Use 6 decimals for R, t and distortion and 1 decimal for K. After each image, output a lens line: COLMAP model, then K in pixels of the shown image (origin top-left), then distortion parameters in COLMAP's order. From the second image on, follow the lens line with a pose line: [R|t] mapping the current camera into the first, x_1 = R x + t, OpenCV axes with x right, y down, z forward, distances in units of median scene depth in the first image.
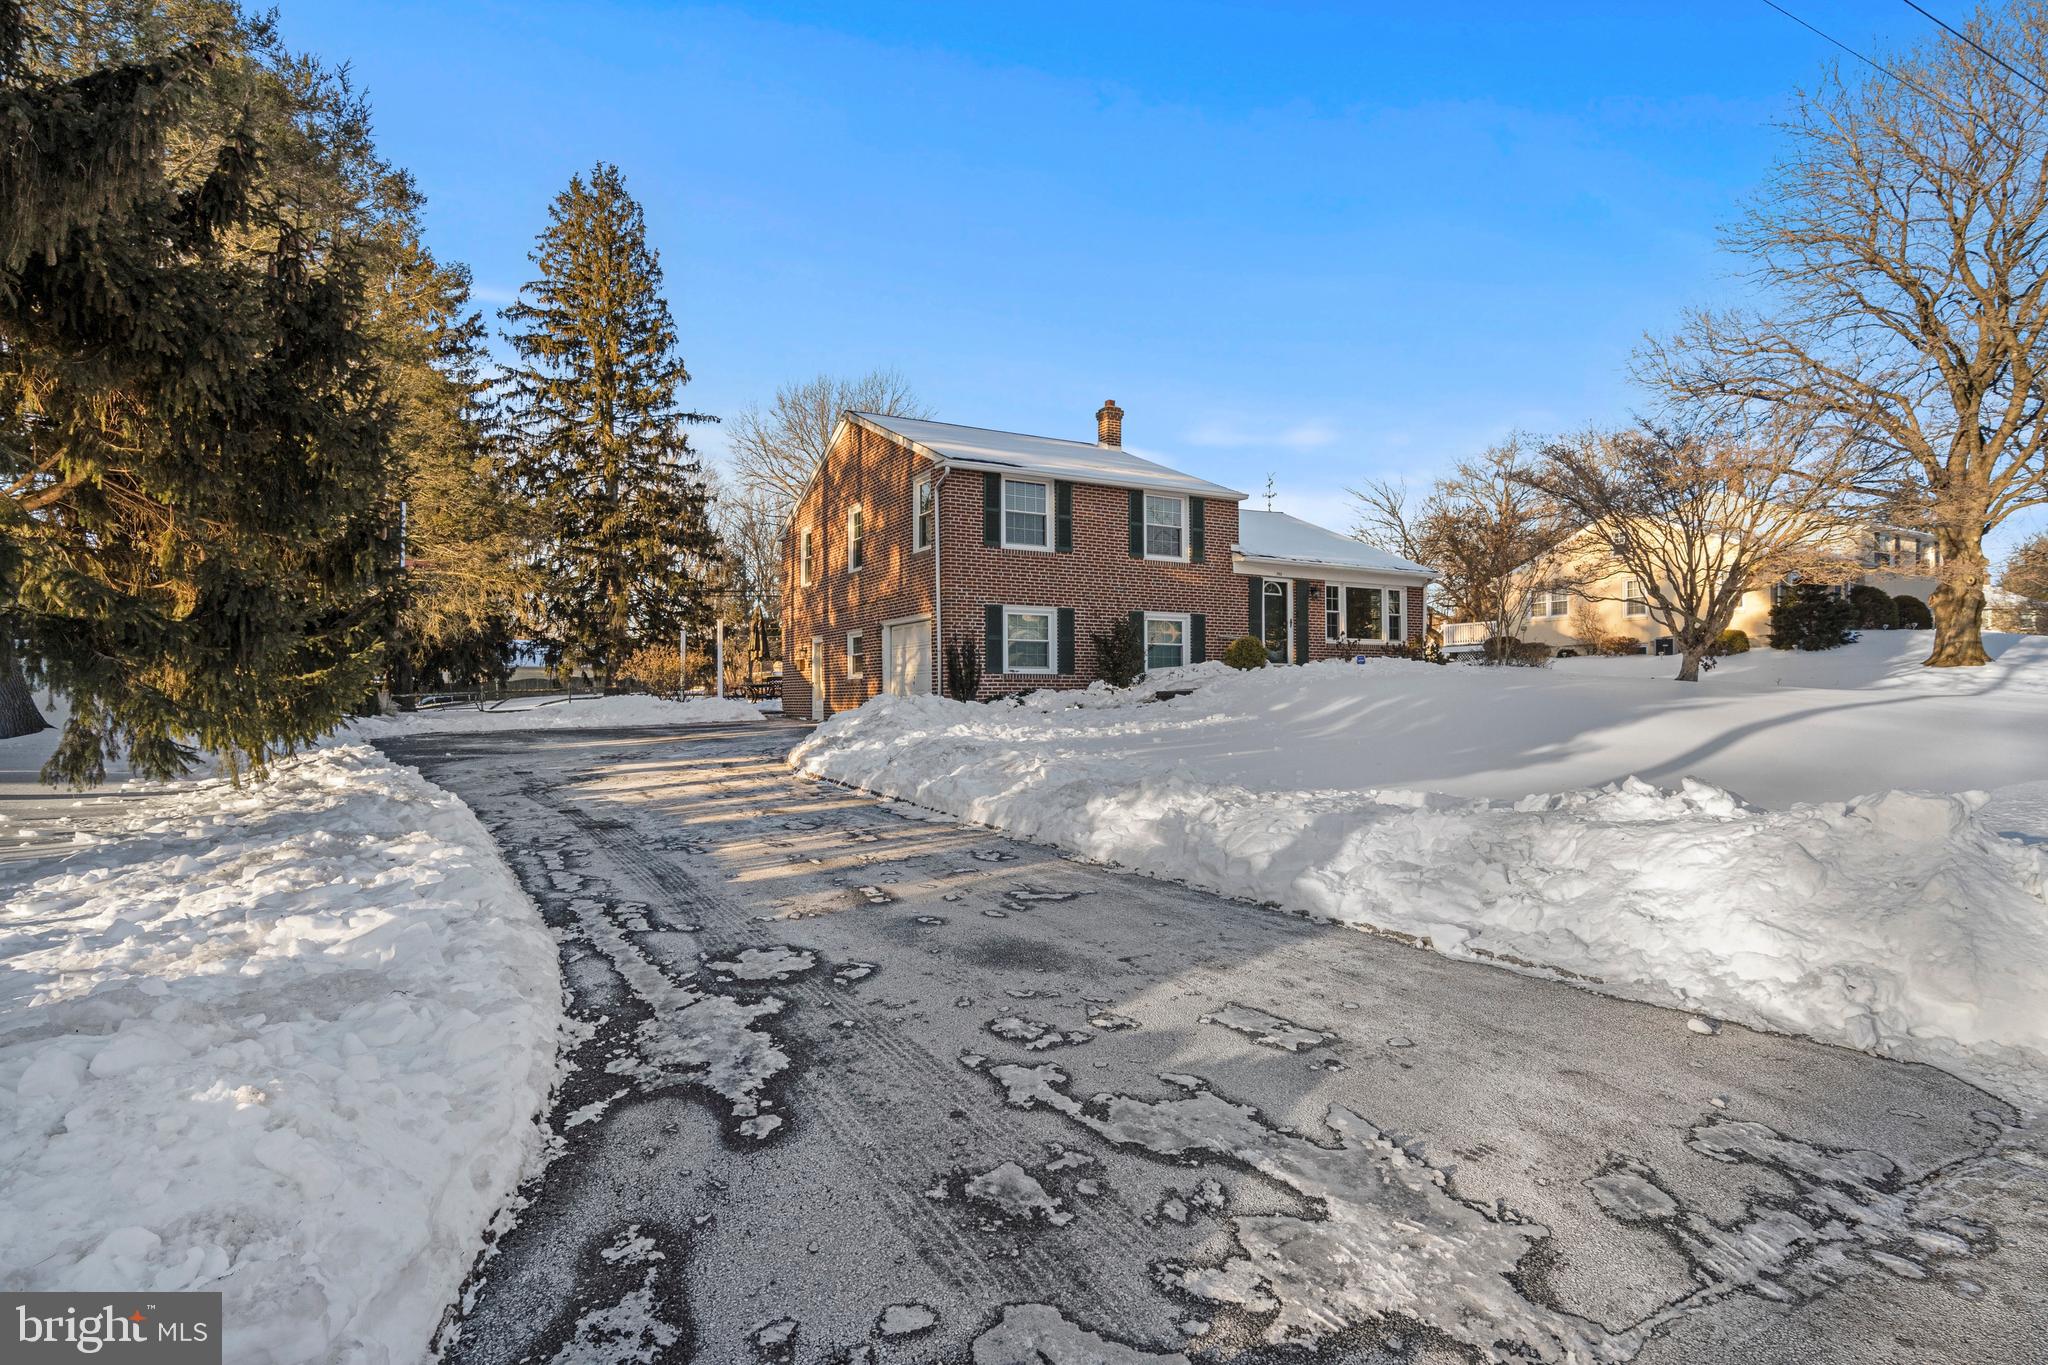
lens RADIAL K [[1048.7, 0, 1027.9], [0, 1048.7, 689.6], [0, 0, 1]] dist [0.030352, -0.003788]
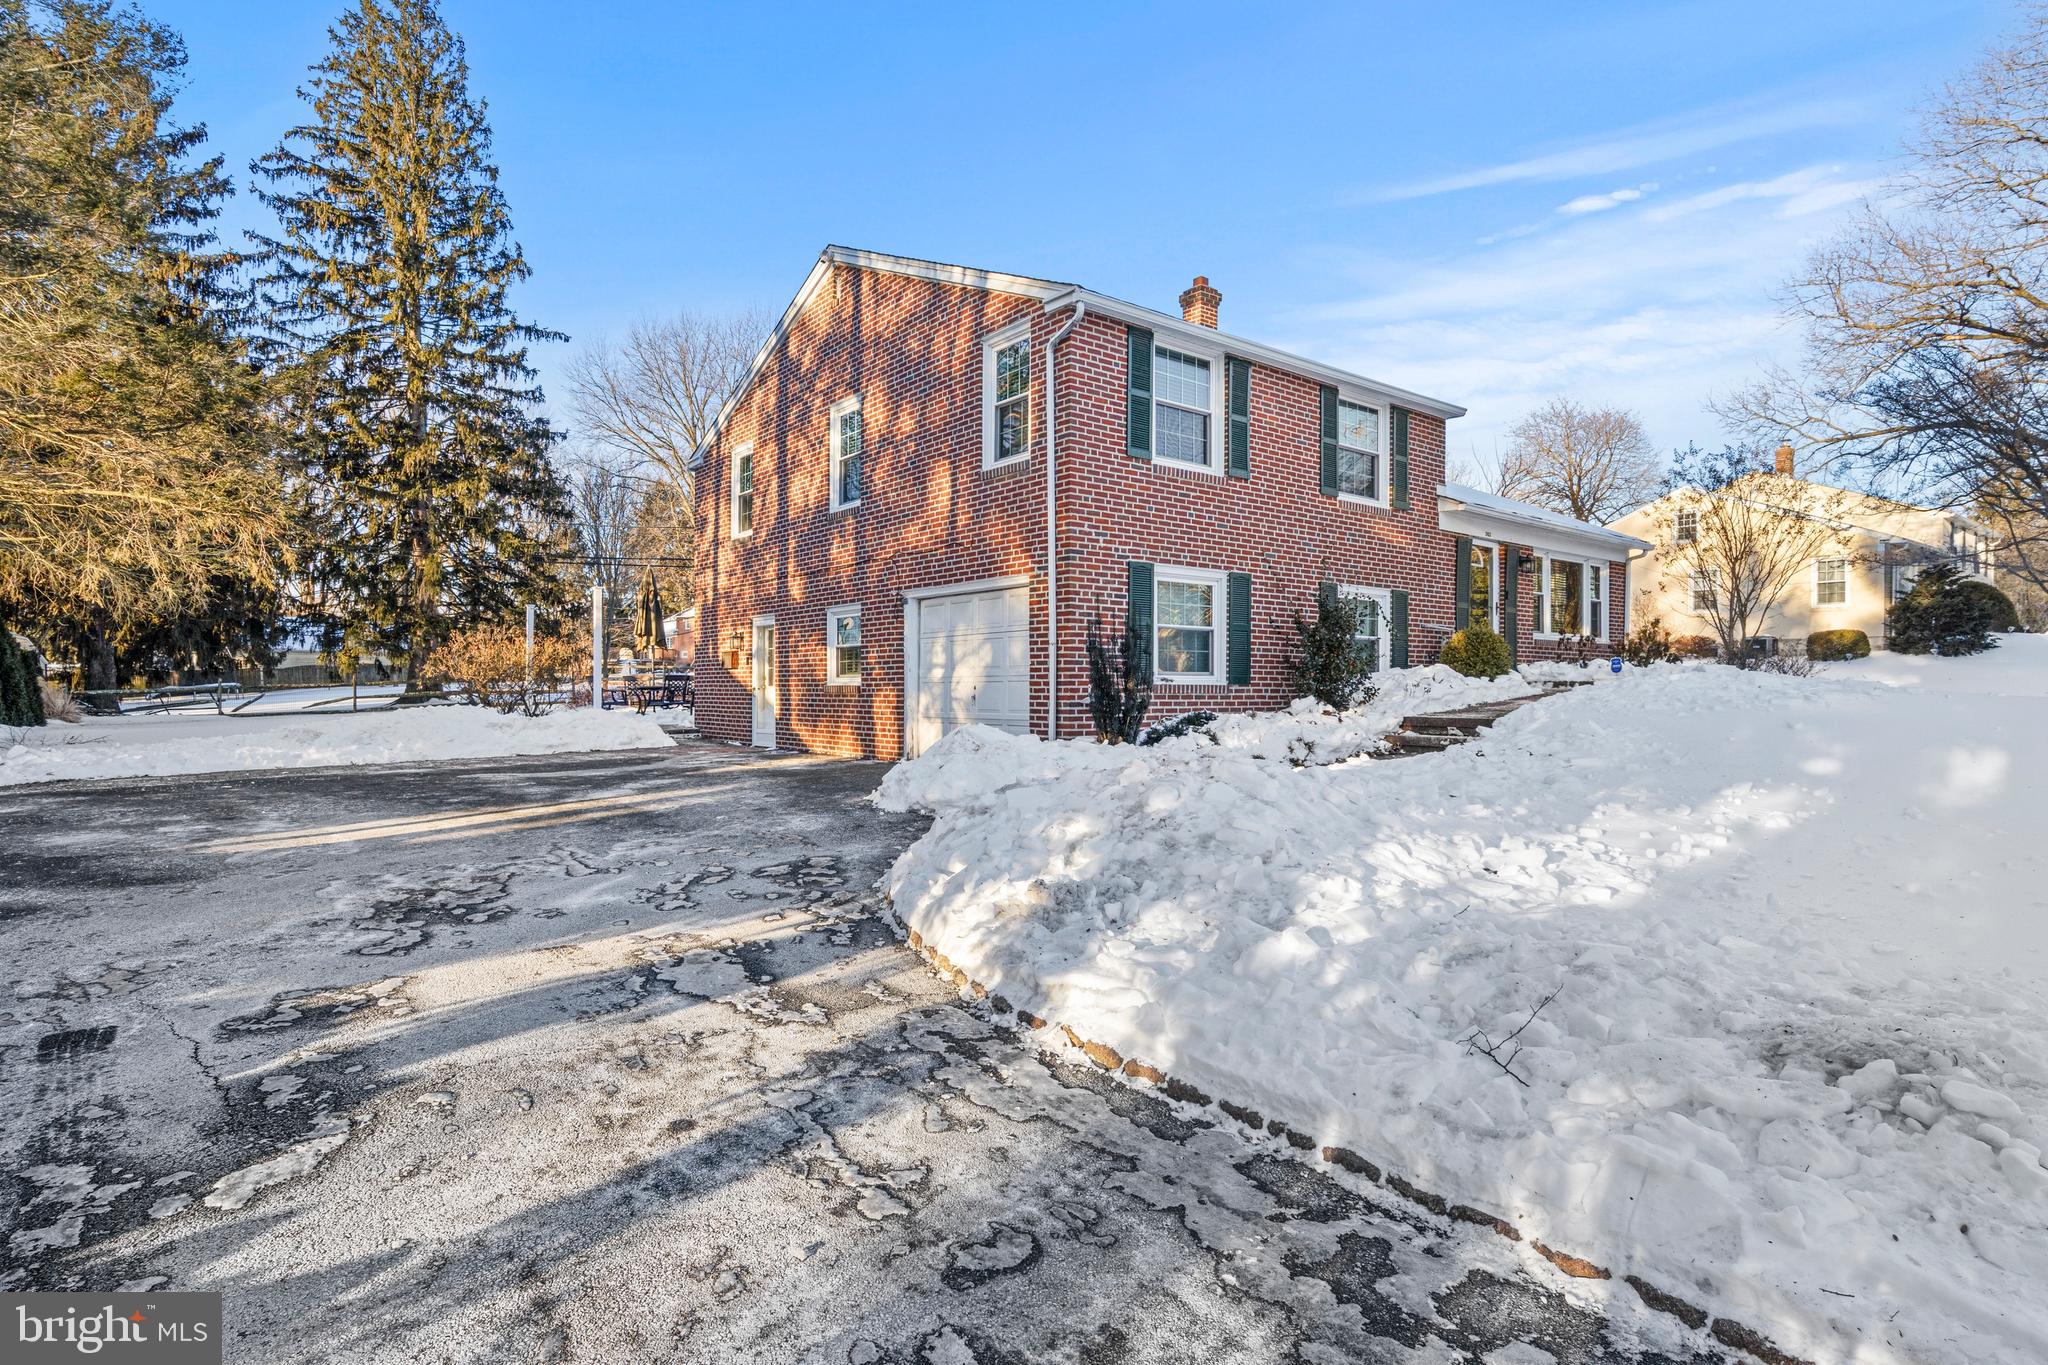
lens RADIAL K [[1048.7, 0, 1013.5], [0, 1048.7, 682.3], [0, 0, 1]] dist [0.030352, -0.003788]
pose [[0.990573, 0.010217, 0.136608, -0.140657], [-0.010620, 0.999941, 0.002220, -0.013811], [-0.136577, -0.003649, 0.990623, 0.358064]]
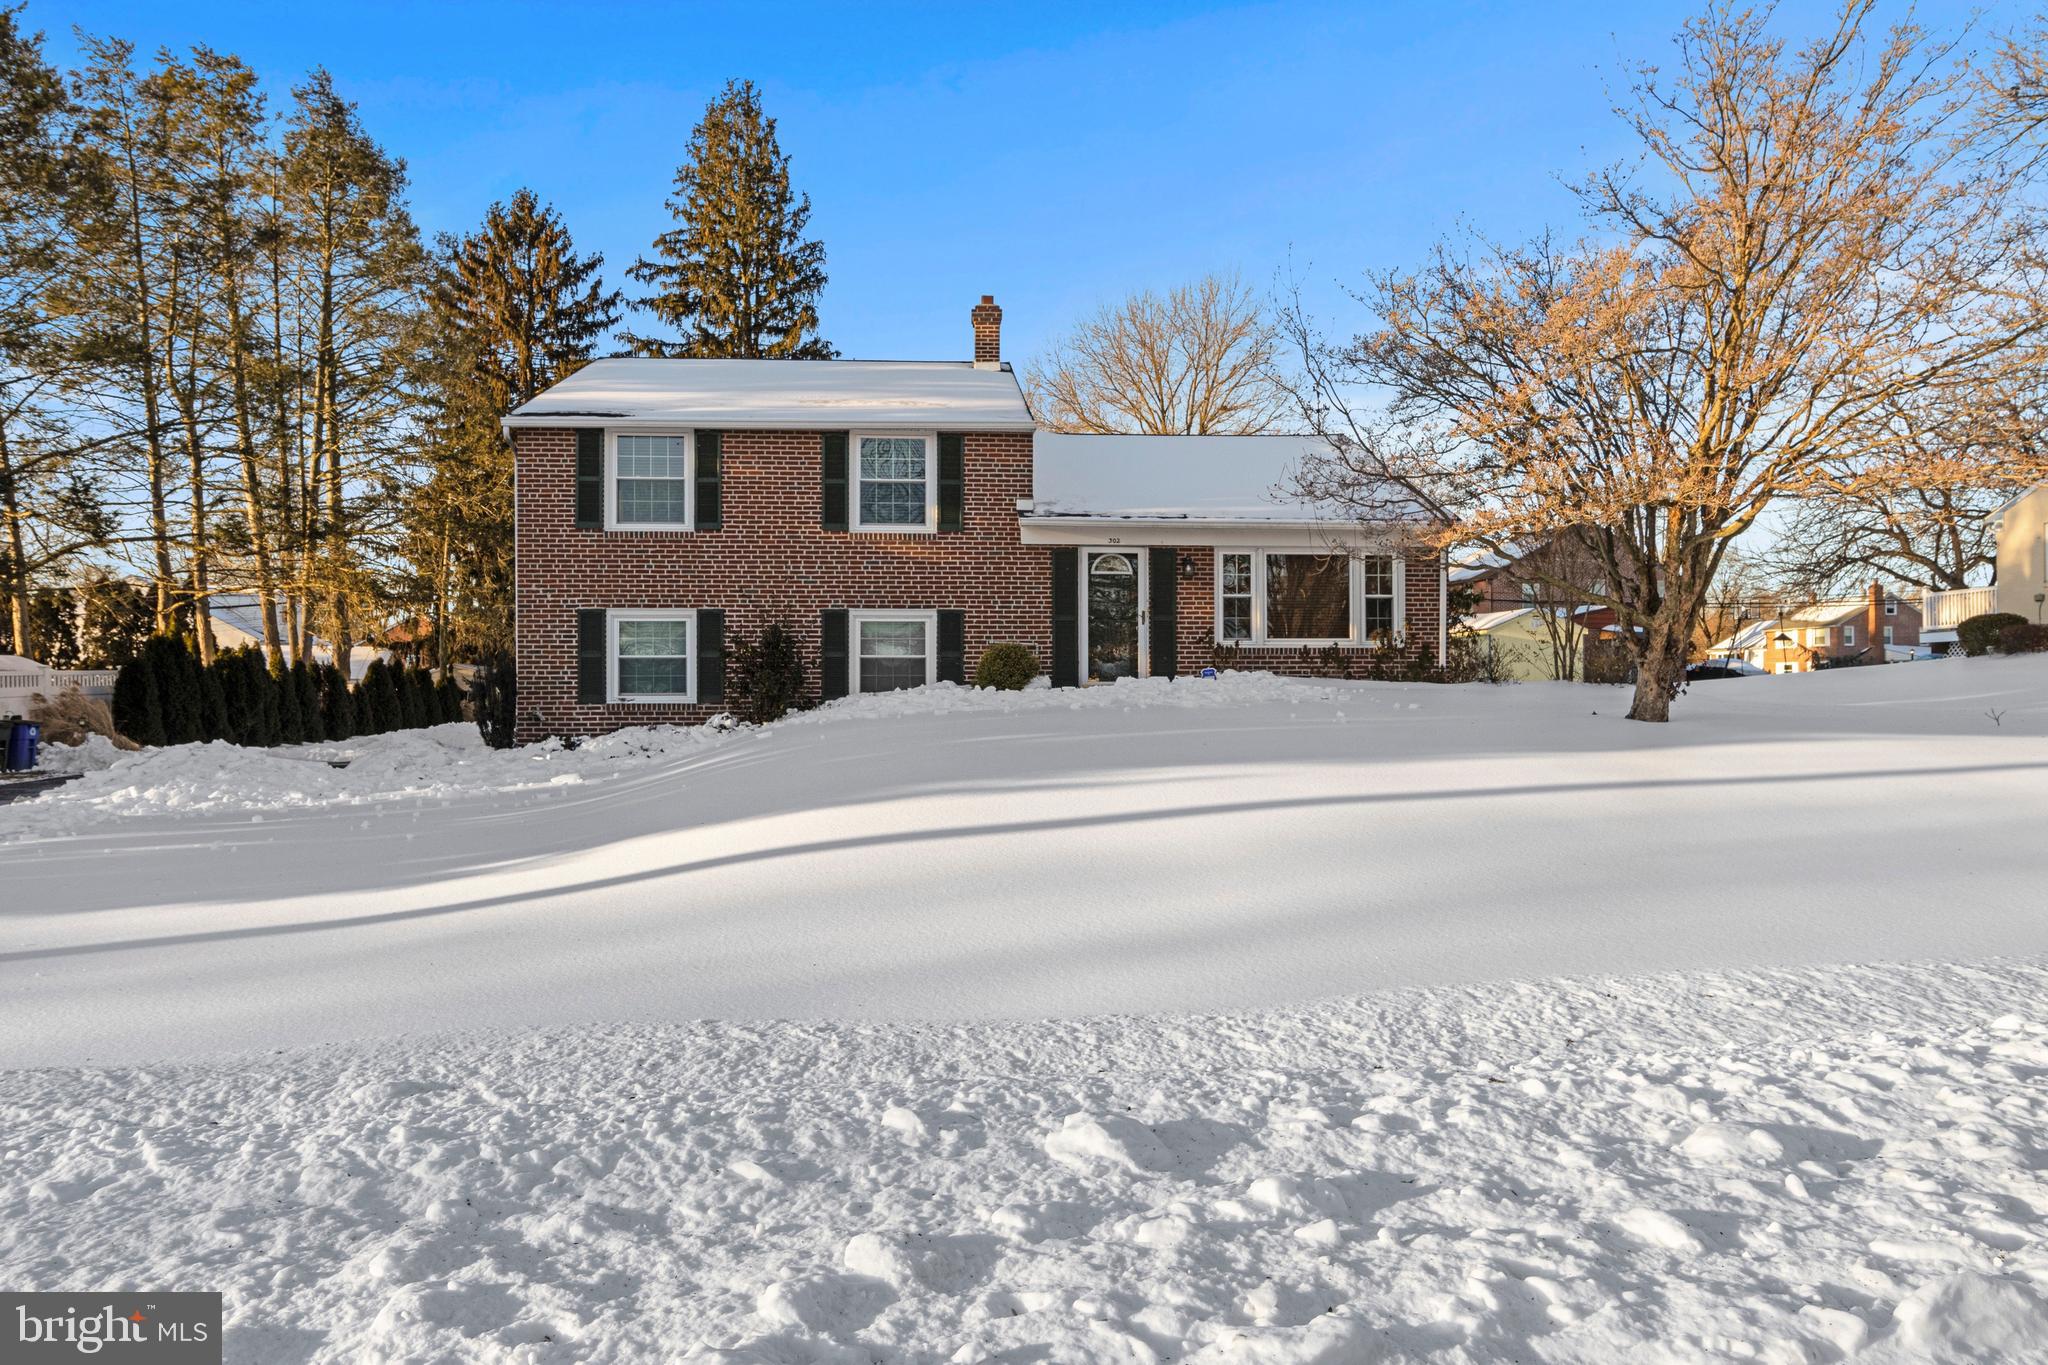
lens RADIAL K [[1376.6, 0, 1028.8], [0, 1376.6, 690.3], [0, 0, 1]] dist [0.010464, -0.001385]
pose [[0.898169, -0.004922, -0.439622, 0.525760], [0.004267, 0.999988, -0.002478, -0.016893], [0.439629, 0.000350, 0.898179, 0.218658]]
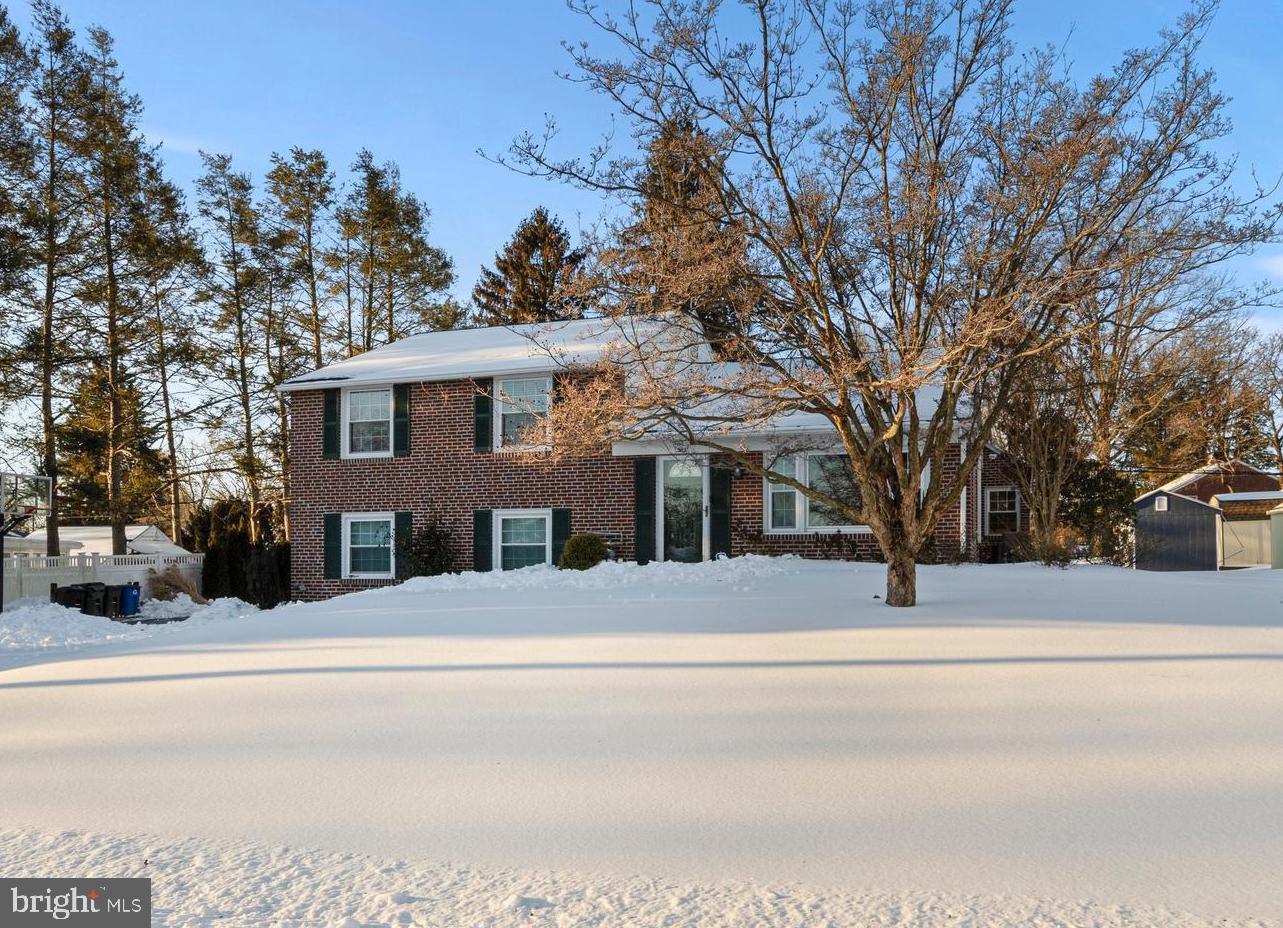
lens RADIAL K [[1065.7, 0, 631.0], [0, 1065.7, 570.8], [0, 0, 1]] dist [-0.007155, 0.003290]
pose [[0.654428, 0.001981, -0.756122, 0.775487], [0.005335, 0.999960, 0.007237, -0.023715], [0.756106, -0.008770, 0.654391, 0.418673]]
